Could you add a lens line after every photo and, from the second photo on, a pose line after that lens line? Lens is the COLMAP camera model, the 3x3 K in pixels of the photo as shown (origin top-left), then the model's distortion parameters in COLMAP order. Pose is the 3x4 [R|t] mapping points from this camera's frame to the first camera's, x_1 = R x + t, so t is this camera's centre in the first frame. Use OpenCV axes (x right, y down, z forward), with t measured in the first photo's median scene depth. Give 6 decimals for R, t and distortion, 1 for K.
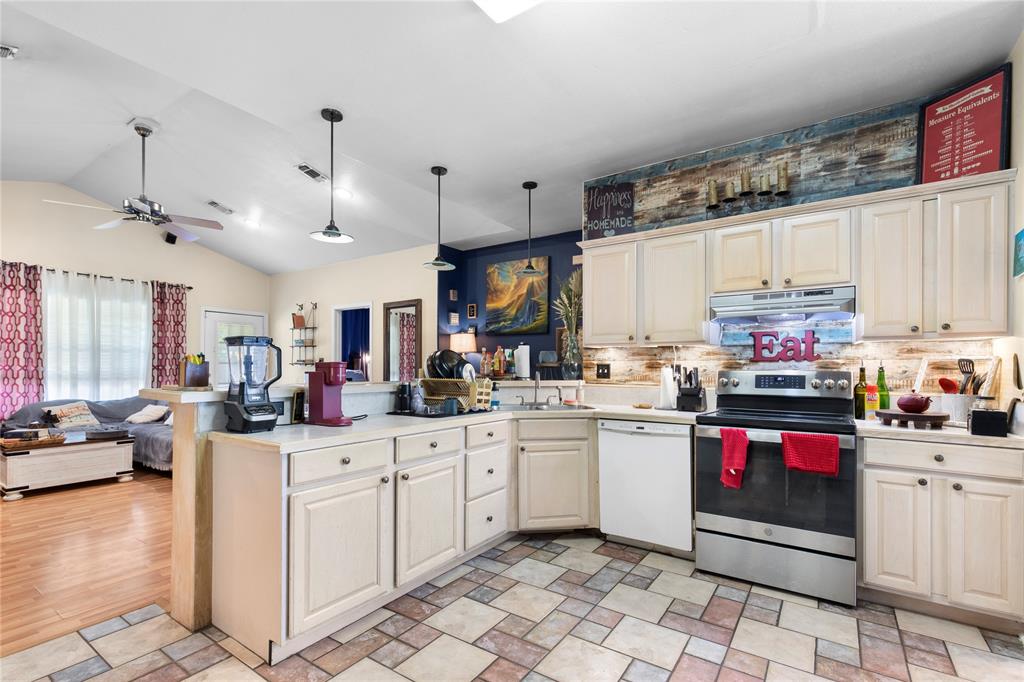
lens RADIAL K [[468.5, 0, 514.1], [0, 468.5, 366.5], [0, 0, 1]] dist [0.003794, -0.000099]
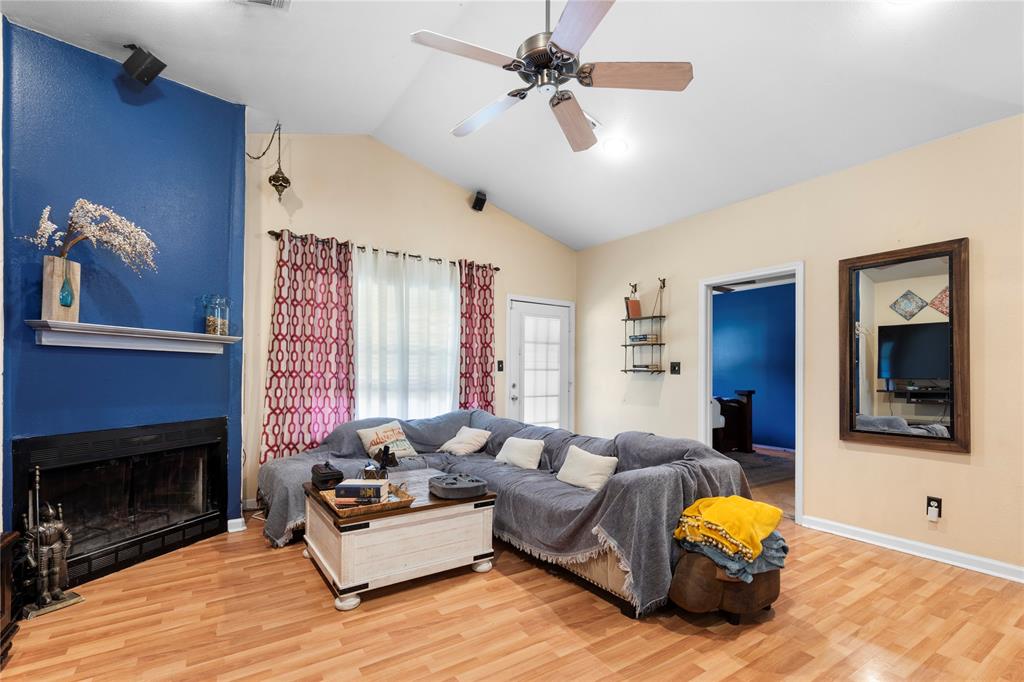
lens RADIAL K [[469.3, 0, 514.8], [0, 469.3, 372.6], [0, 0, 1]] dist [0.003413, 0.000220]
pose [[0.929311, 0.003629, -0.369281, -0.459789], [-0.004146, 0.999991, -0.000605, -0.002067], [0.369276, 0.002093, 0.929317, 0.374388]]
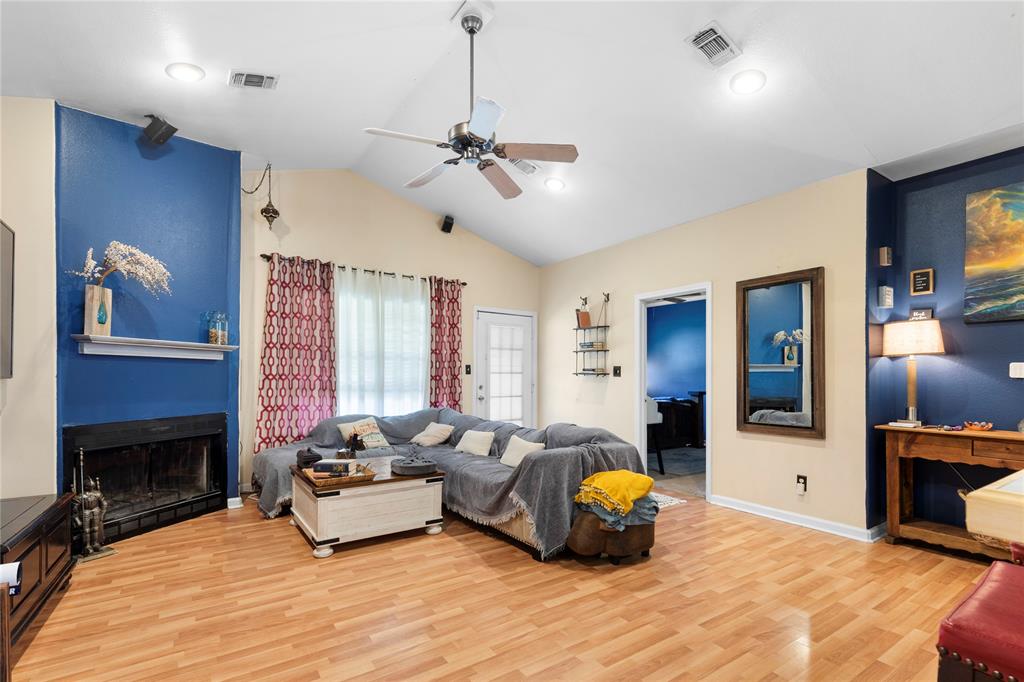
lens RADIAL K [[470.5, 0, 514.8], [0, 470.5, 378.2], [0, 0, 1]] dist [0.002719, 0.000173]
pose [[0.933015, 0.003916, -0.359816, -0.356000], [-0.002717, 0.999989, 0.003838, -0.000885], [0.359827, -0.002603, 0.933015, 0.286210]]
